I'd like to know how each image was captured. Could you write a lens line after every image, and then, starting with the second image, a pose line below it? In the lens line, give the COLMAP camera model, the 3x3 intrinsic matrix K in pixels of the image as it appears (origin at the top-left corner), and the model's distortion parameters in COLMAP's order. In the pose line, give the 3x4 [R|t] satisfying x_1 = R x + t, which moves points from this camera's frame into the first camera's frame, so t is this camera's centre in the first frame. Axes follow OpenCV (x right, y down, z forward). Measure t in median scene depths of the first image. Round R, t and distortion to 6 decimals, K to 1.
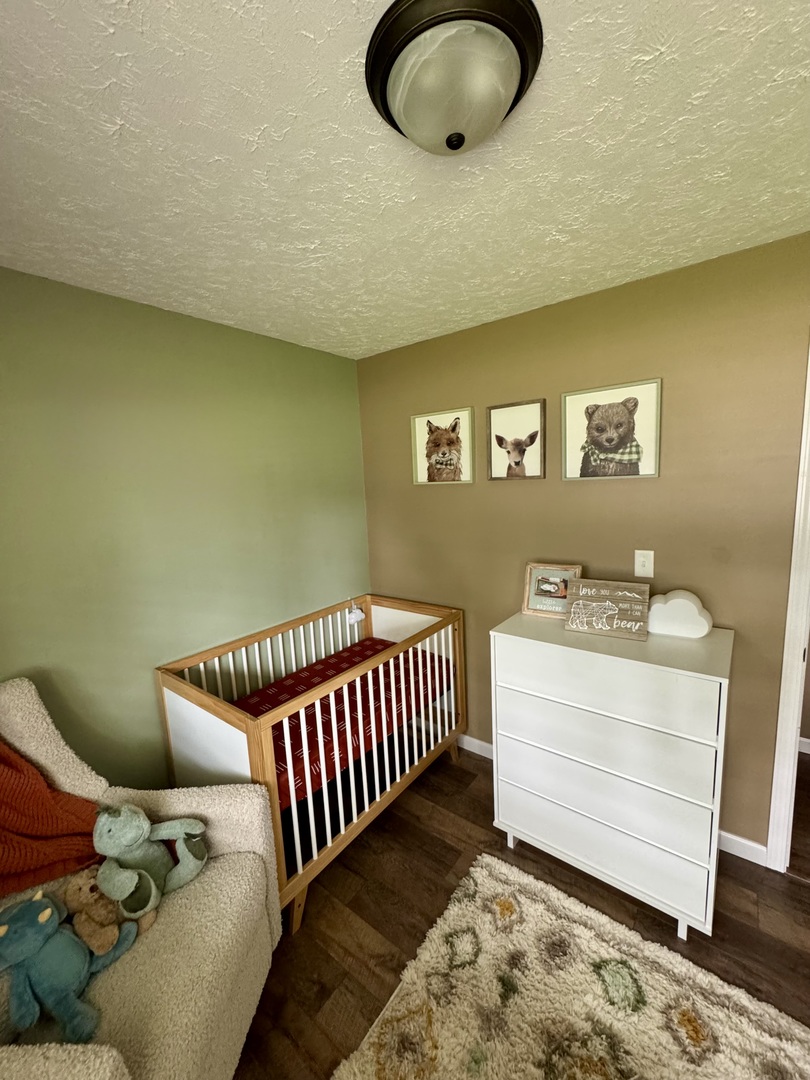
lens RADIAL K [[431.9, 0, 405.8], [0, 431.9, 538.6], [0, 0, 1]] dist [-0.000945, -0.000253]
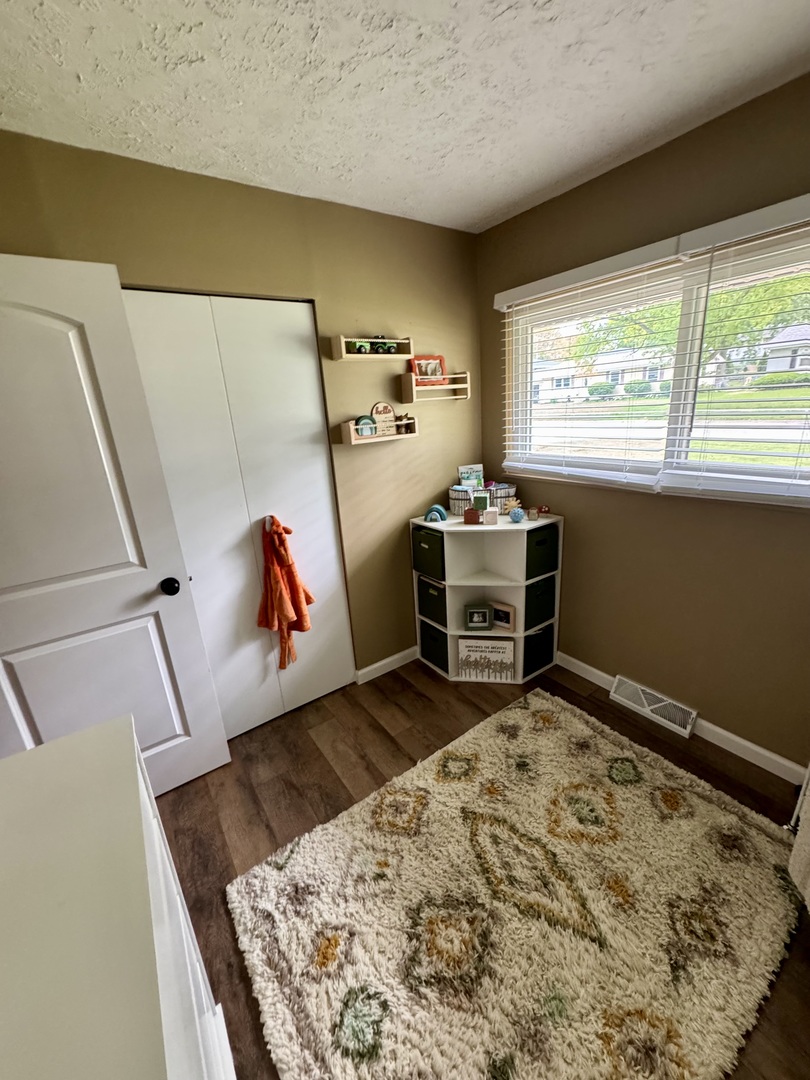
lens RADIAL K [[431.9, 0, 405.8], [0, 431.9, 538.6], [0, 0, 1]] dist [-0.000945, -0.000253]
pose [[-0.948788, 0.019752, 0.315295, 0.152752], [0.154584, 0.899422, 0.408831, -0.113895], [-0.275508, 0.436634, -0.856415, 1.379838]]
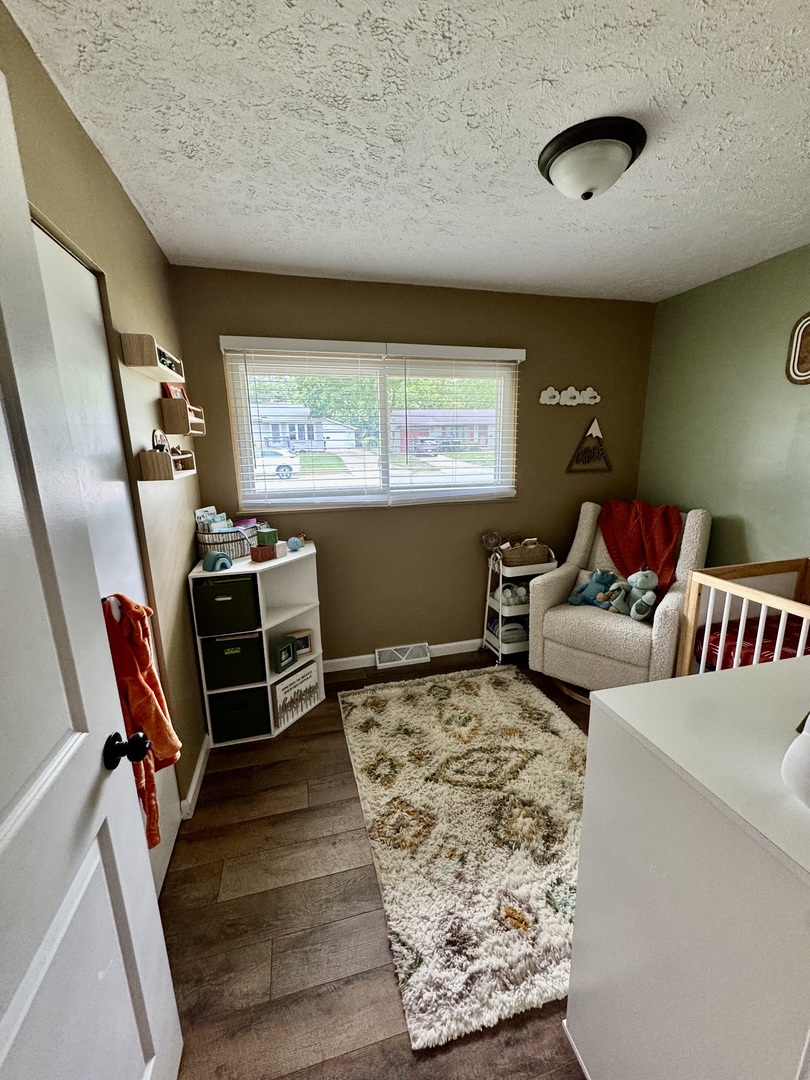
lens RADIAL K [[431.9, 0, 405.8], [0, 431.9, 538.6], [0, 0, 1]] dist [-0.000945, -0.000253]
pose [[-0.608408, 0.227540, -0.760306, 1.421979], [-0.069858, 0.938944, 0.336904, -0.101141], [0.790544, 0.258089, -0.555366, 1.125994]]
